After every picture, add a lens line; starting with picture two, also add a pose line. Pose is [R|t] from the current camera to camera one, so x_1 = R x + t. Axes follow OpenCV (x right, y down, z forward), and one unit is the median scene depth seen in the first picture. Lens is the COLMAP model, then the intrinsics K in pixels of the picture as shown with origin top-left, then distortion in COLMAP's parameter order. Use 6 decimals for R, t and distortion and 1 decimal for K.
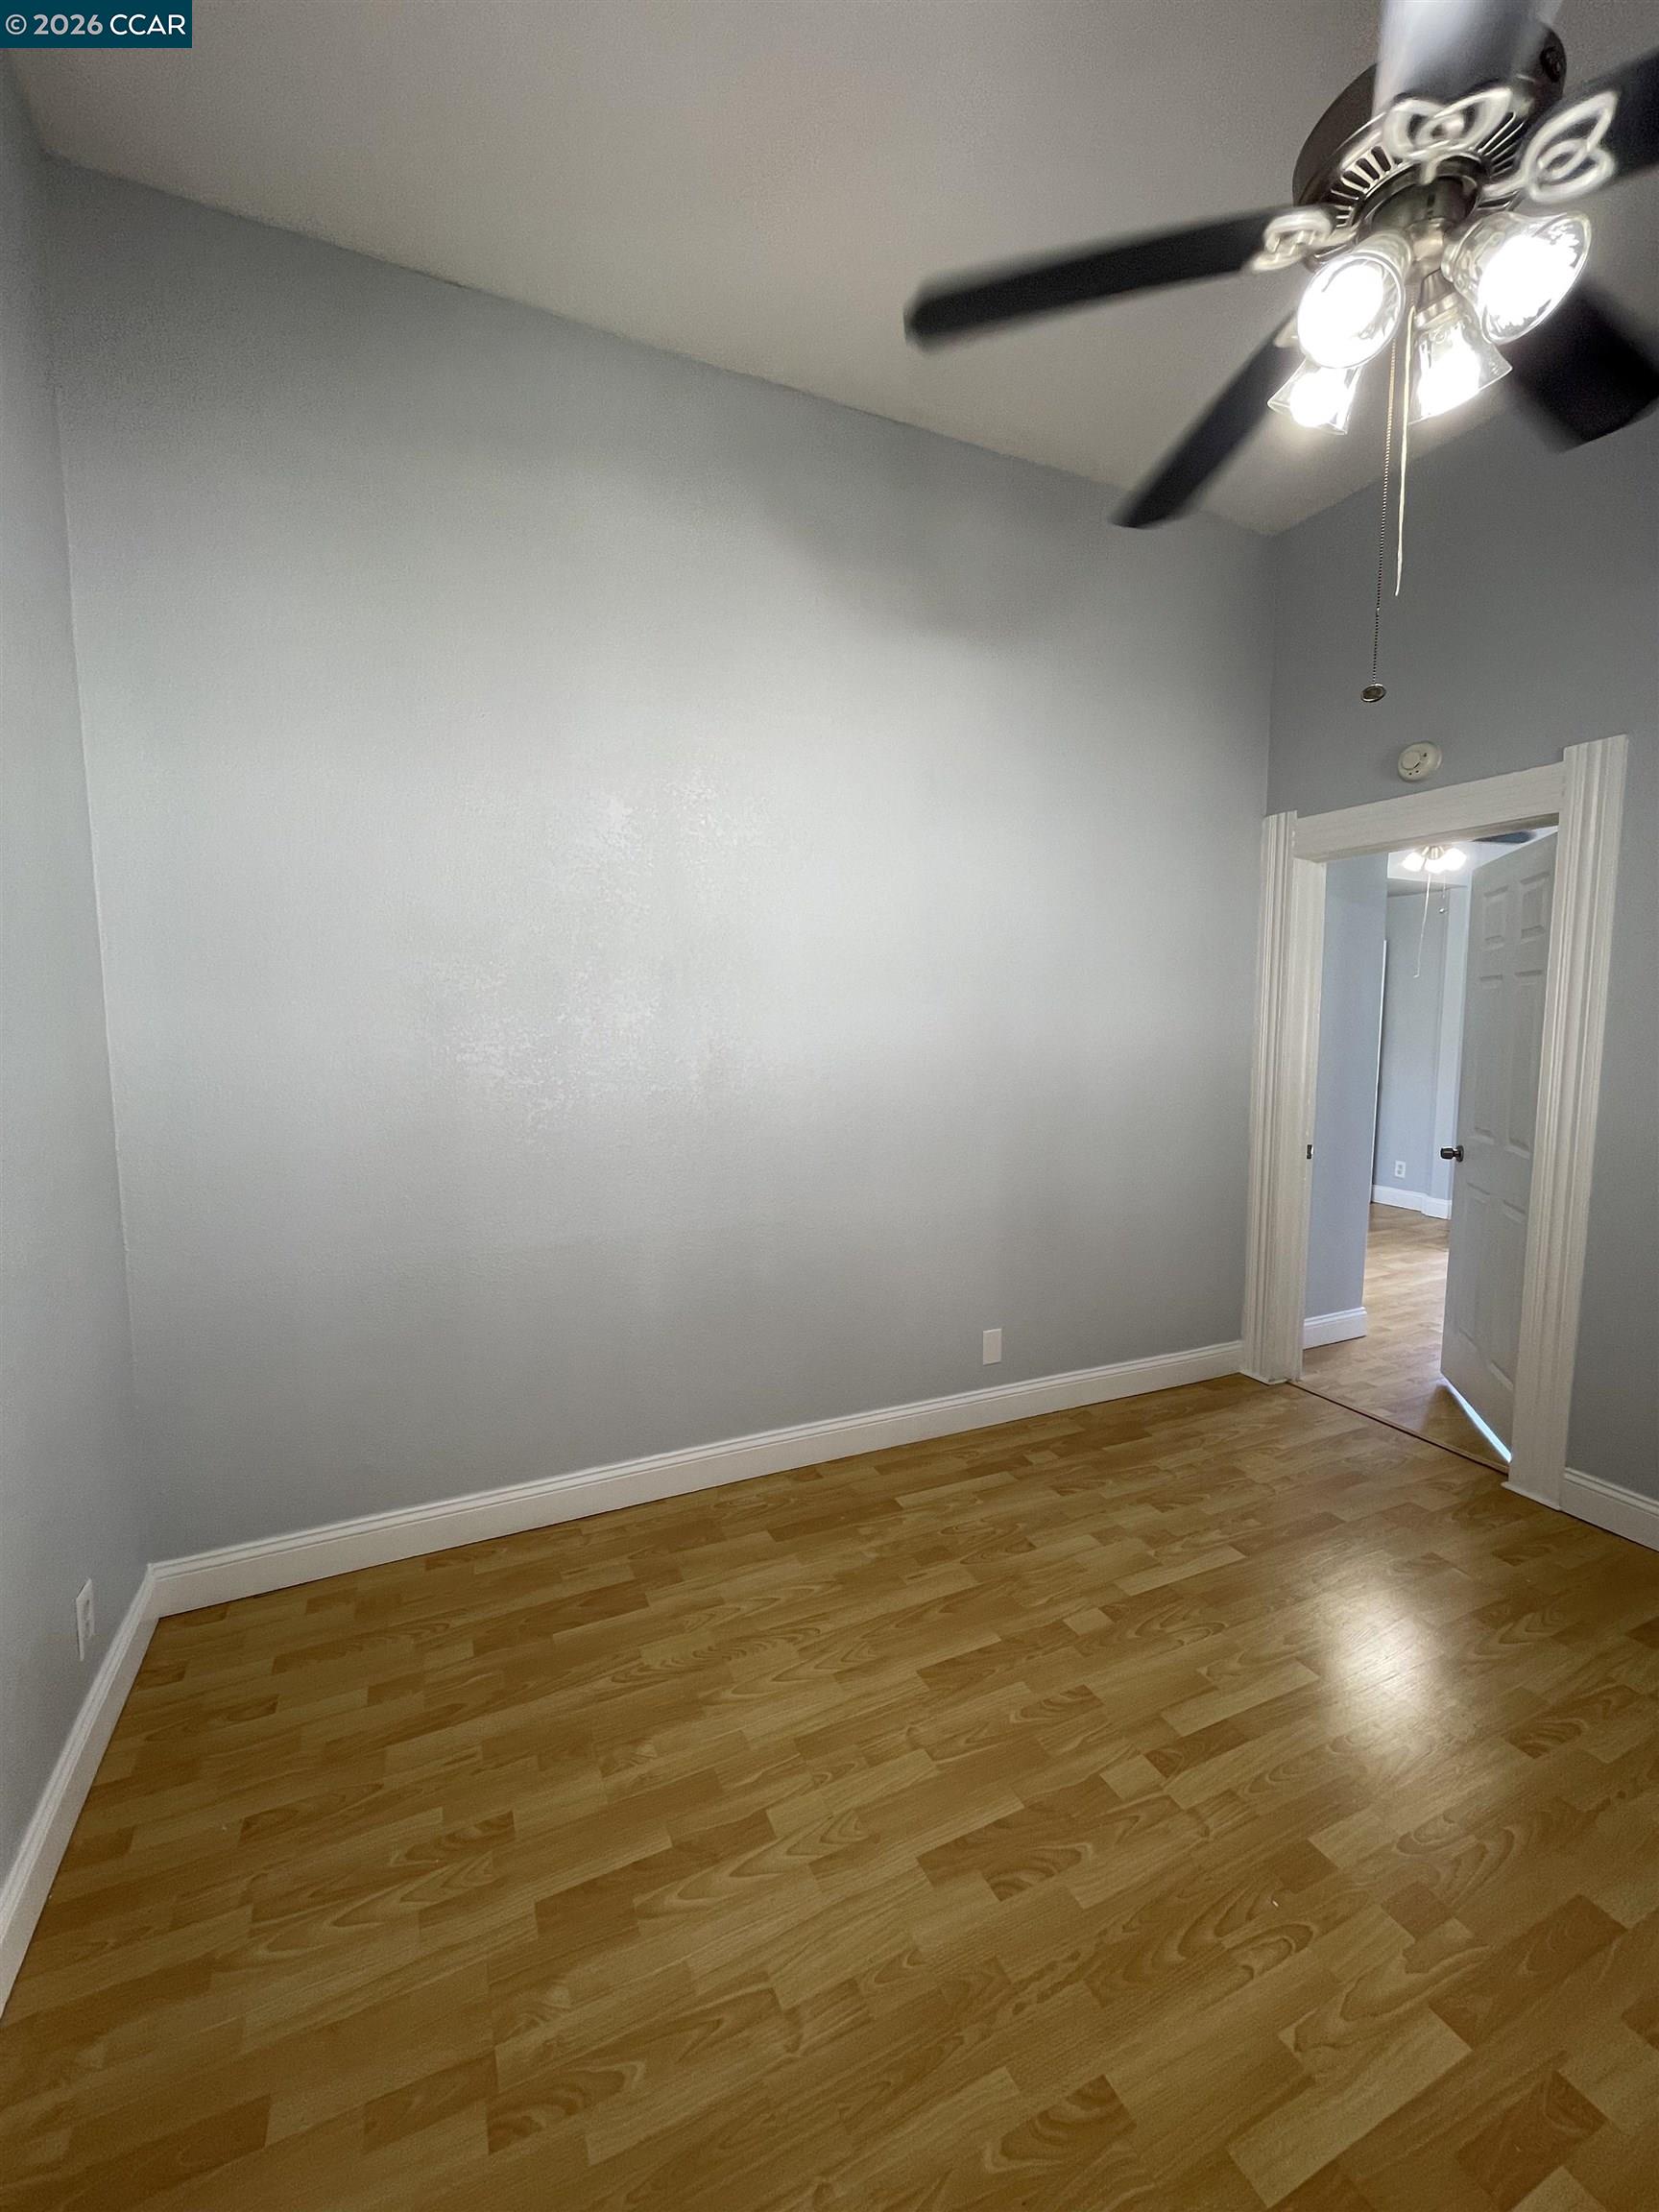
lens RADIAL K [[897.2, 0, 820.7], [0, 897.2, 1102.2], [0, 0, 1]] dist [-0.003016, 0.000527]
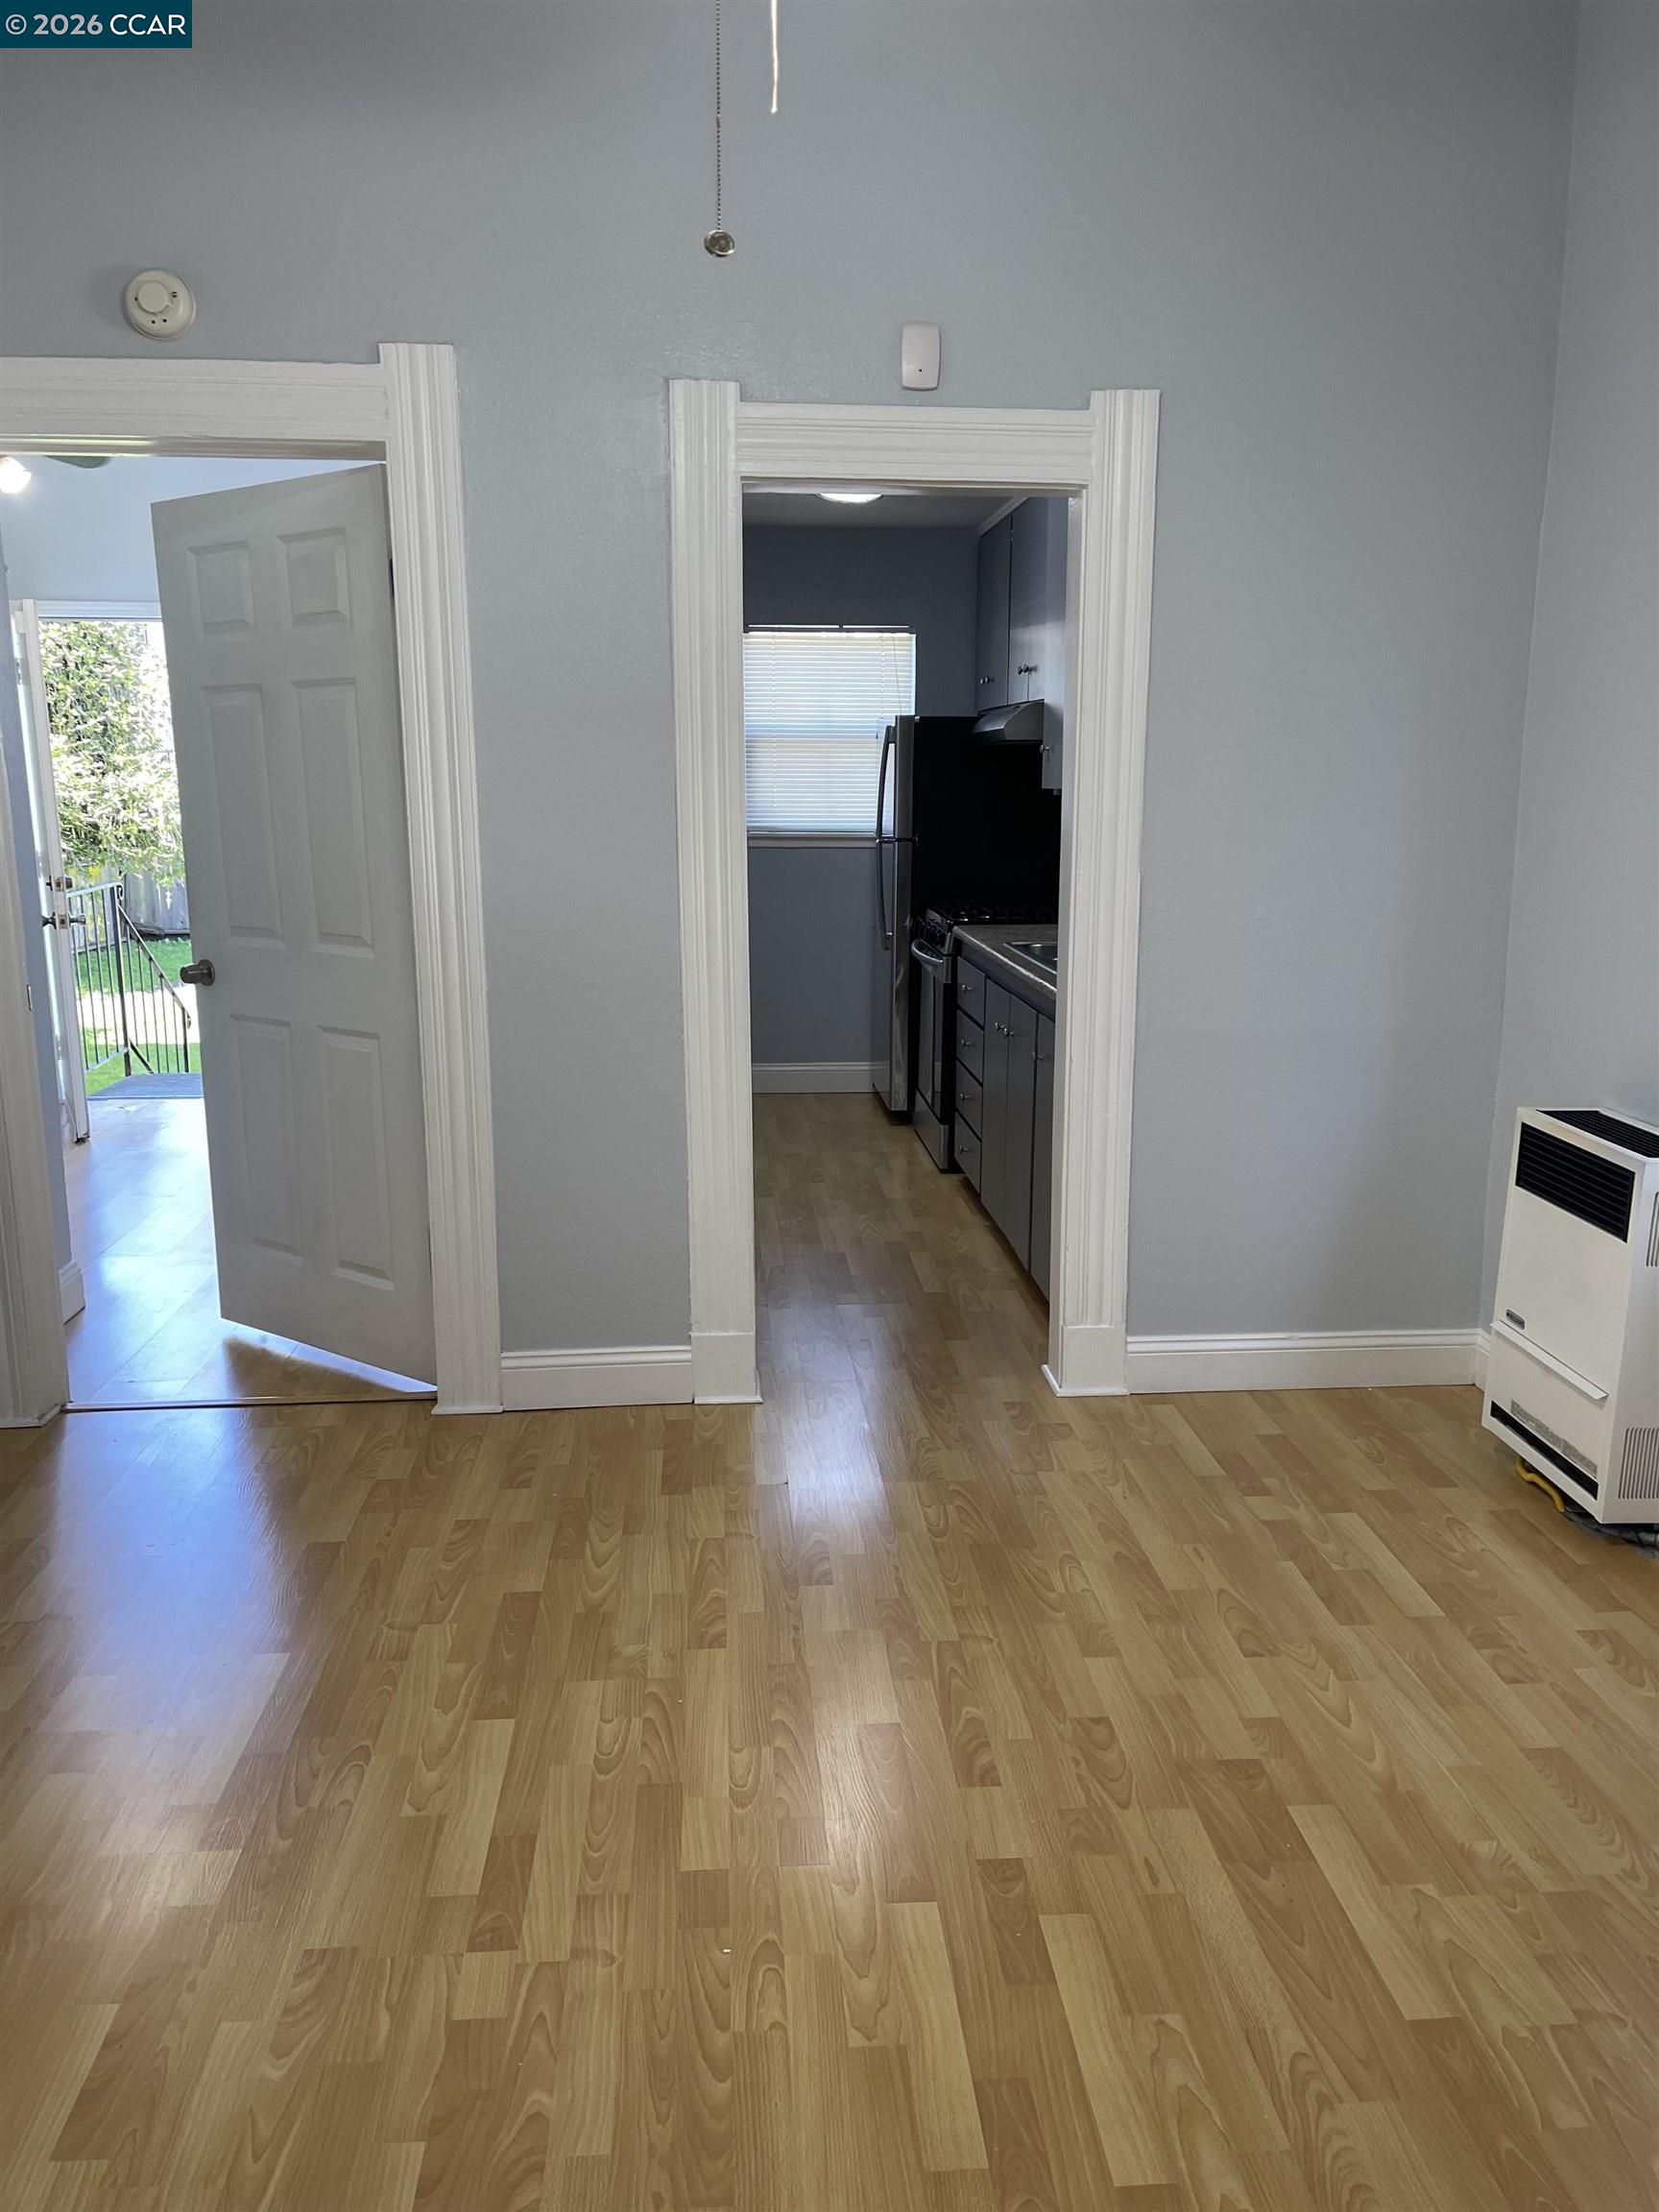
lens RADIAL K [[1674.4, 0, 834.7], [0, 1674.4, 1108.5], [0, 0, 1]] dist [0.051930, -0.056186]
pose [[0.348290, -0.186908, 0.918564, -0.535817], [0.101195, 0.981690, 0.161383, 0.009102], [-0.931909, 0.036746, 0.360827, 0.357357]]
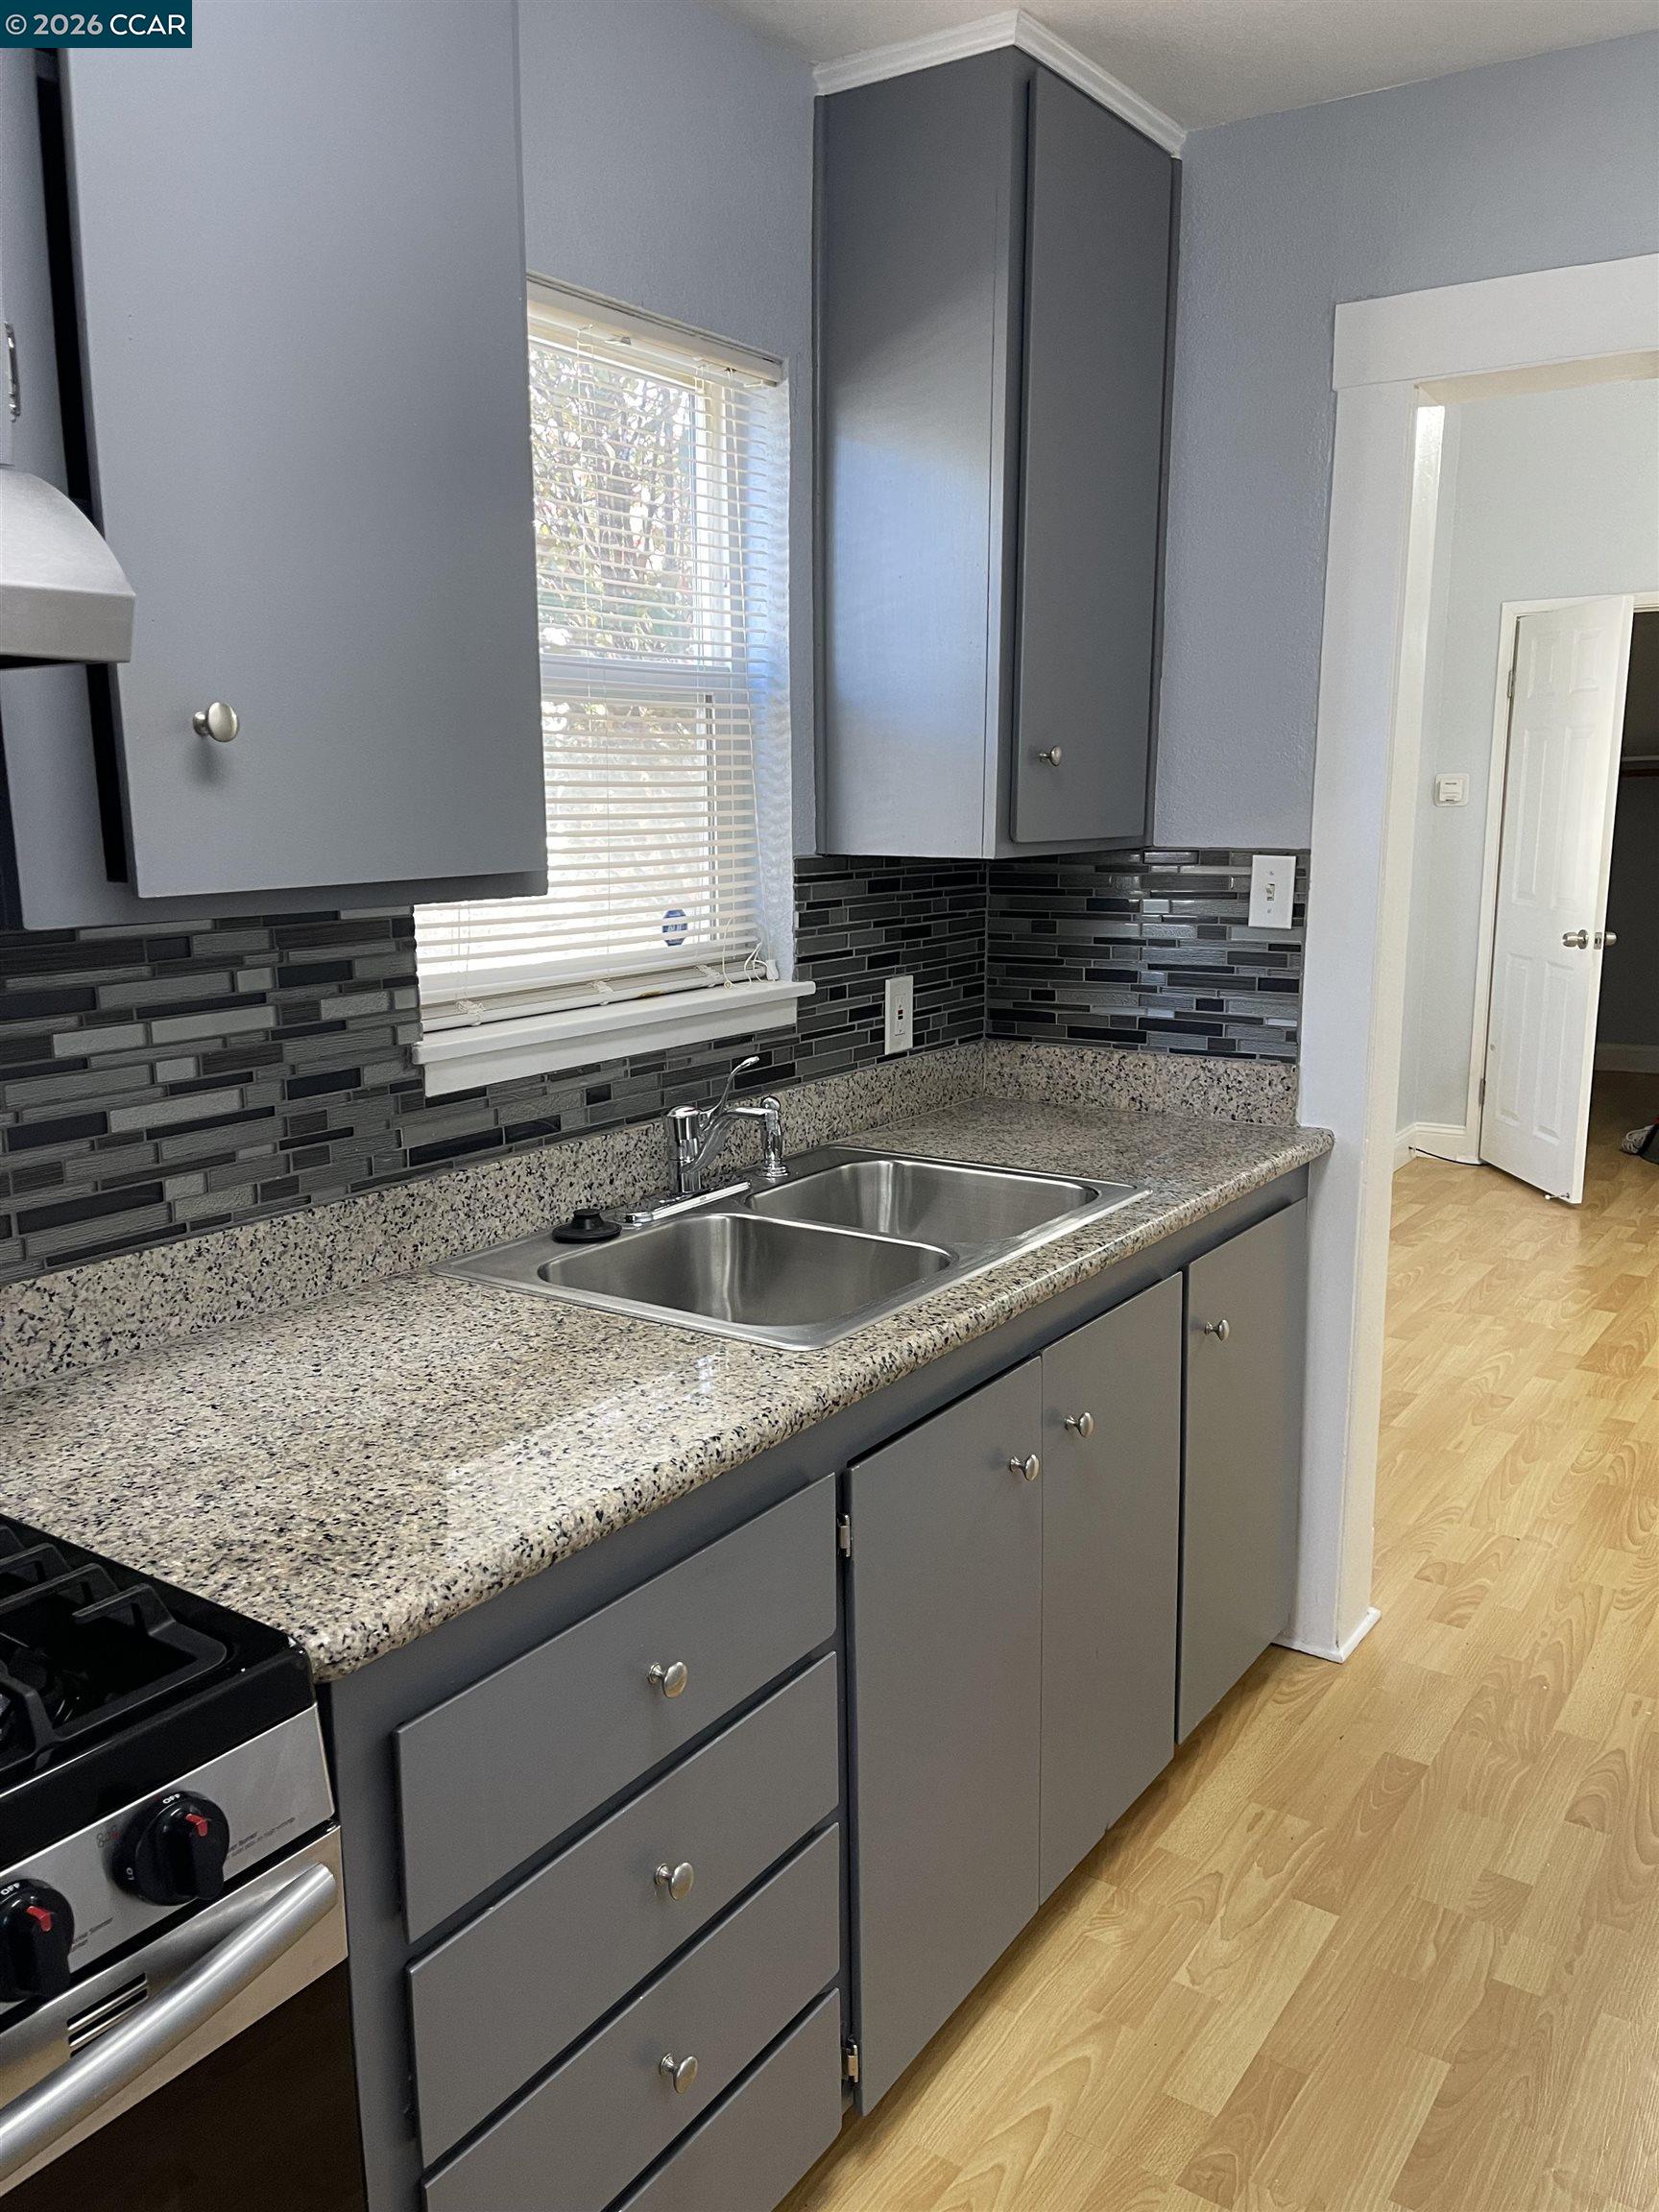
lens RADIAL K [[1674.4, 0, 834.3], [0, 1674.4, 1110.7], [0, 0, 1]] dist [0.051930, -0.056186]
pose [[-0.861426, 0.092558, -0.499377, 3.059232], [-0.060811, 0.957383, 0.282348, -0.177520], [0.504229, 0.273589, -0.819086, 1.988394]]
